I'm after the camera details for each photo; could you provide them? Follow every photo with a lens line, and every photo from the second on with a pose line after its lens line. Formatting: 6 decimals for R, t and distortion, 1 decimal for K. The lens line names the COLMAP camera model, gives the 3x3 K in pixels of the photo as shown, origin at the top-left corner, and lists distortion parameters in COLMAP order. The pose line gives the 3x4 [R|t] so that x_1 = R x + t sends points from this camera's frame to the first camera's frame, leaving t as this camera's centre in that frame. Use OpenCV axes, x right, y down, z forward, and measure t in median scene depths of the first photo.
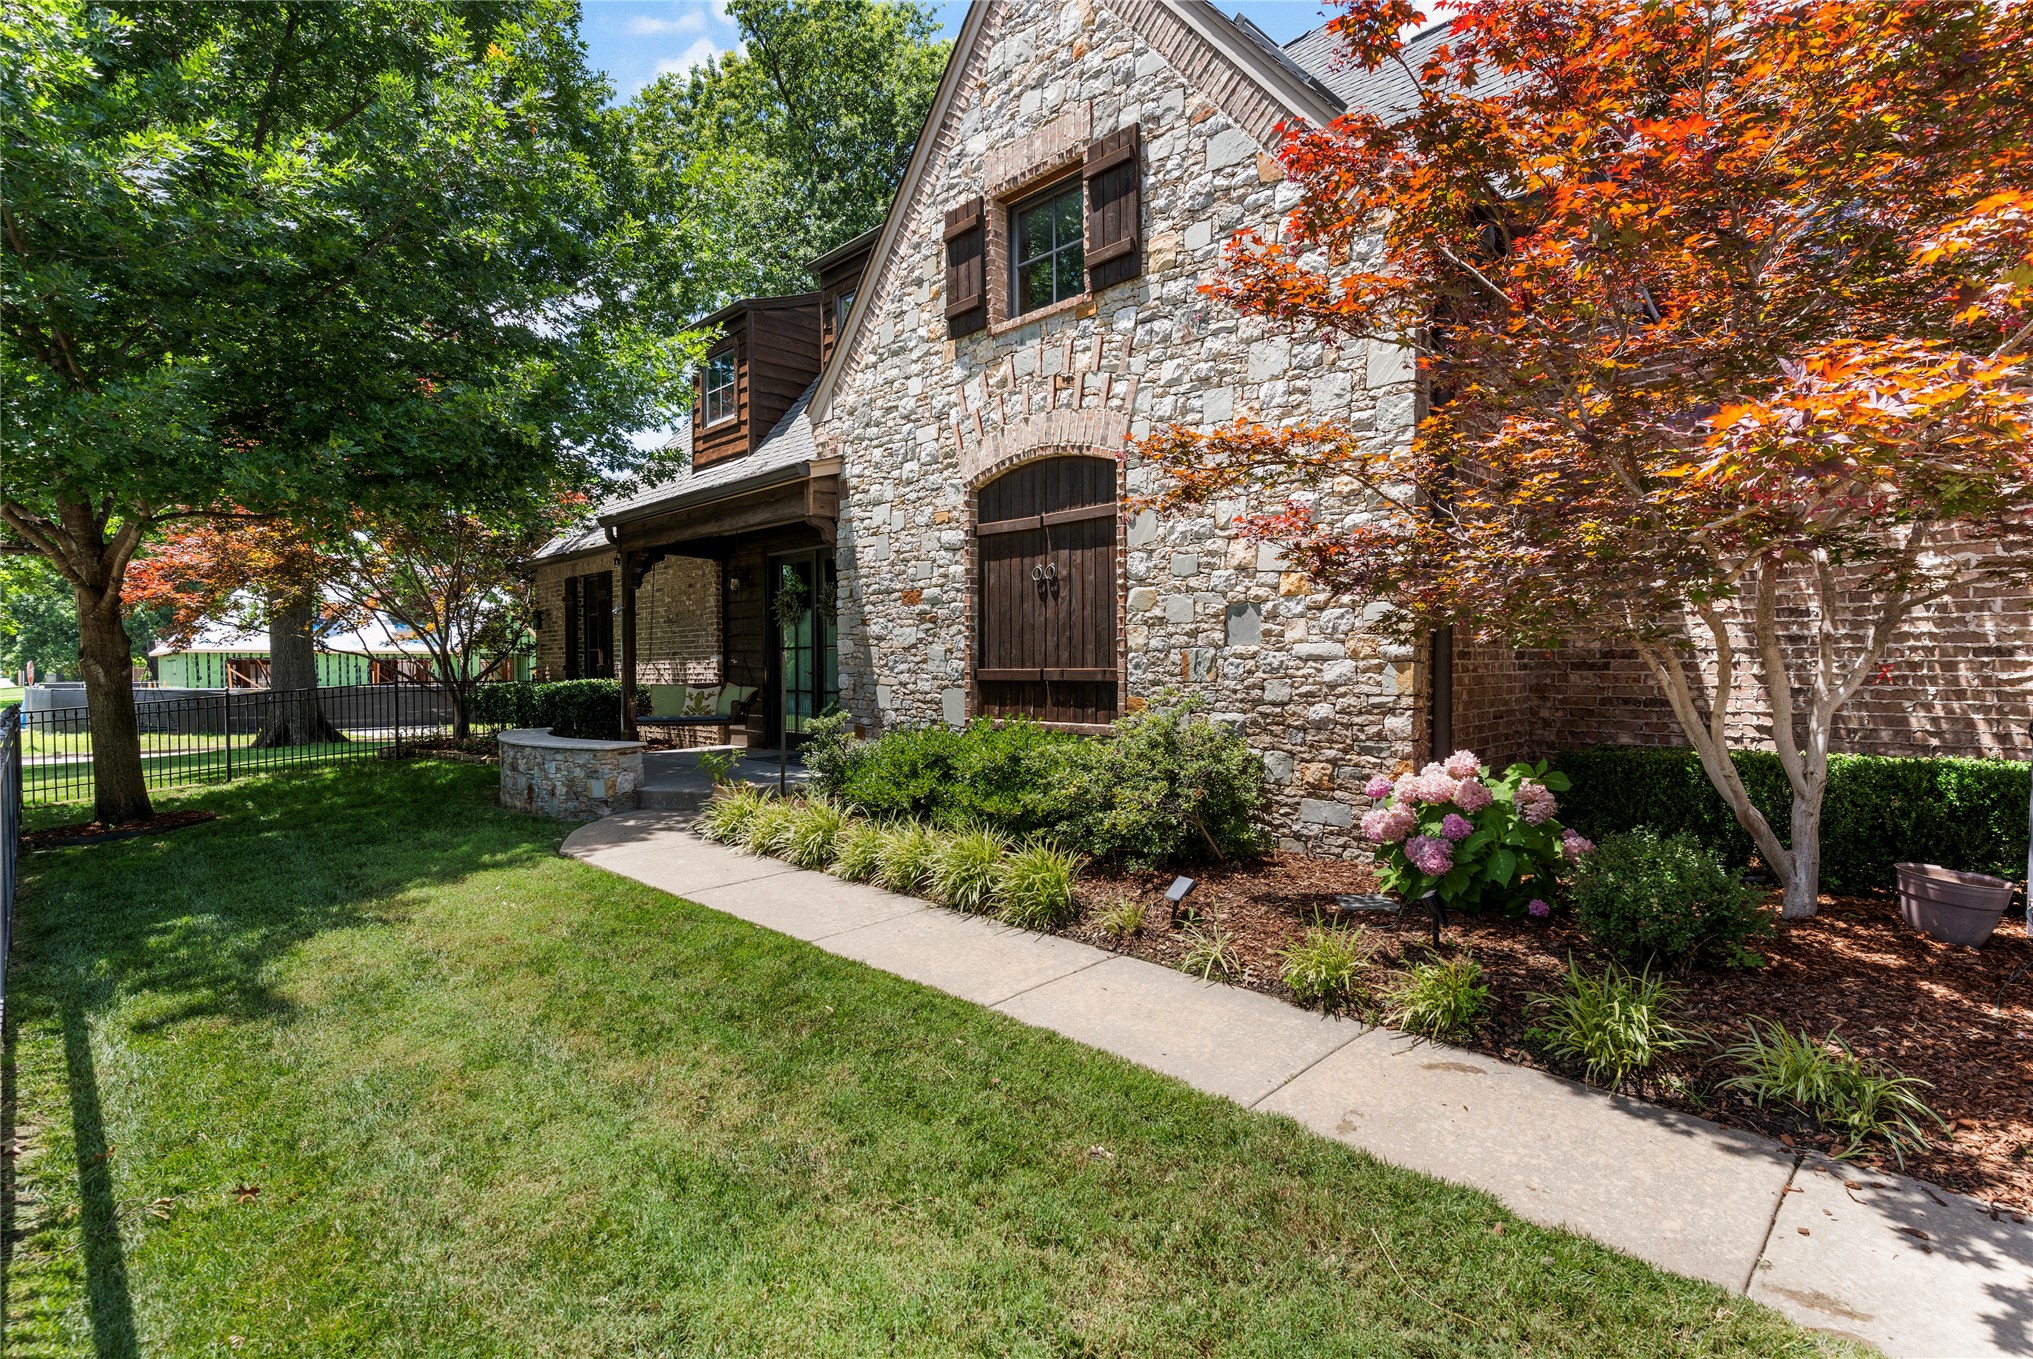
lens RADIAL K [[975.7, 0, 1014.2], [0, 975.7, 683.2], [0, 0, 1]] dist [0.002198, 0.000183]
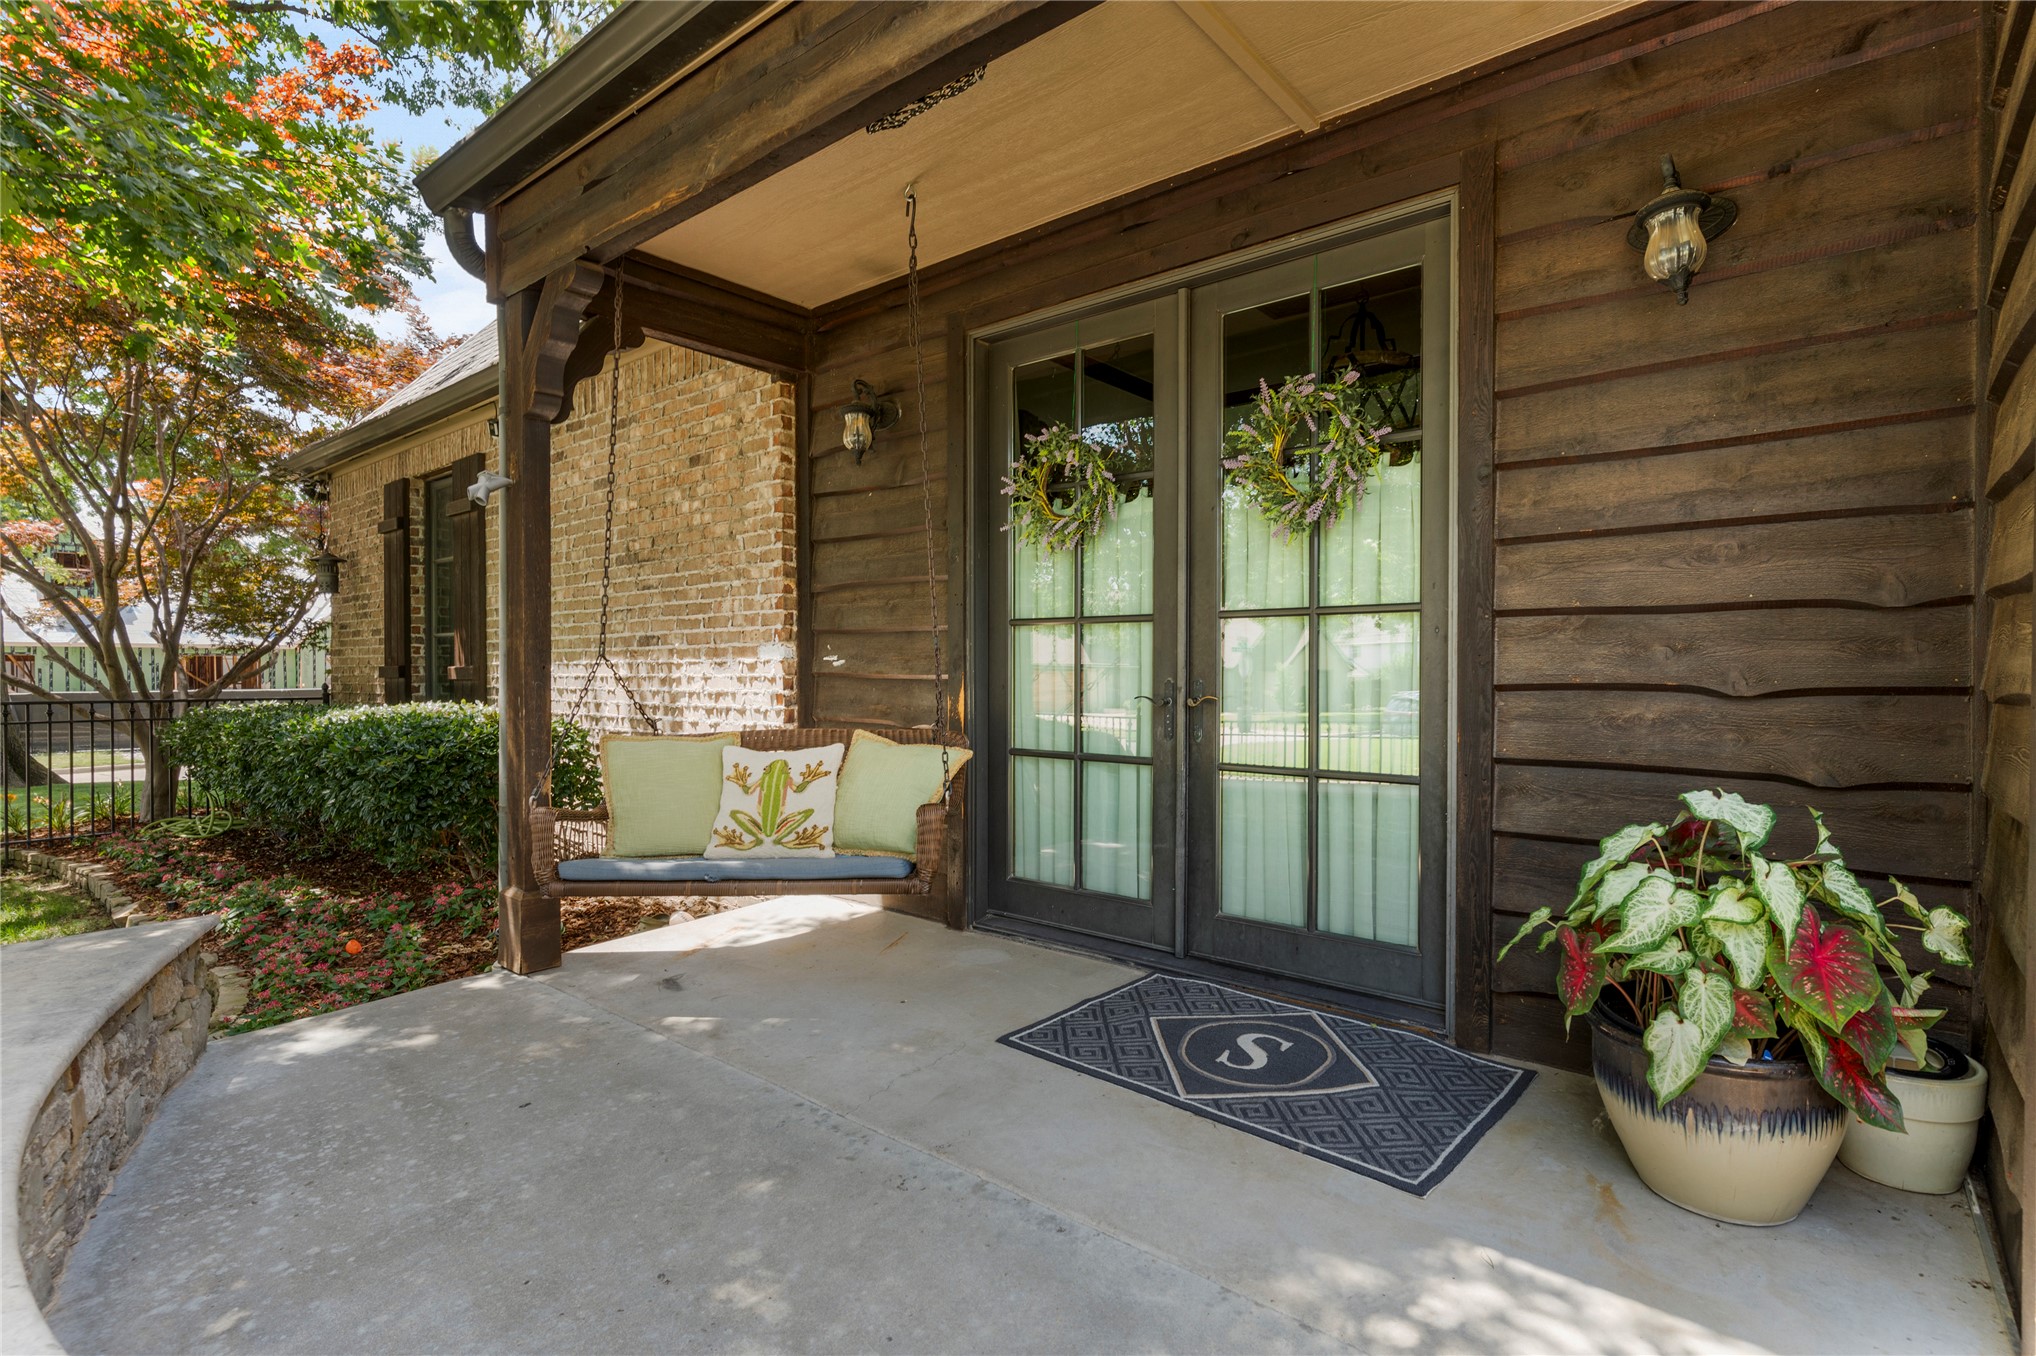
lens RADIAL K [[977.1, 0, 1015.7], [0, 977.1, 681.7], [0, 0, 1]] dist [0.002198, 0.000183]
pose [[0.995539, 0.003740, 0.094280, -0.261303], [-0.003969, 0.999990, 0.002240, -0.016338], [-0.094271, -0.002604, 0.995543, 0.655867]]
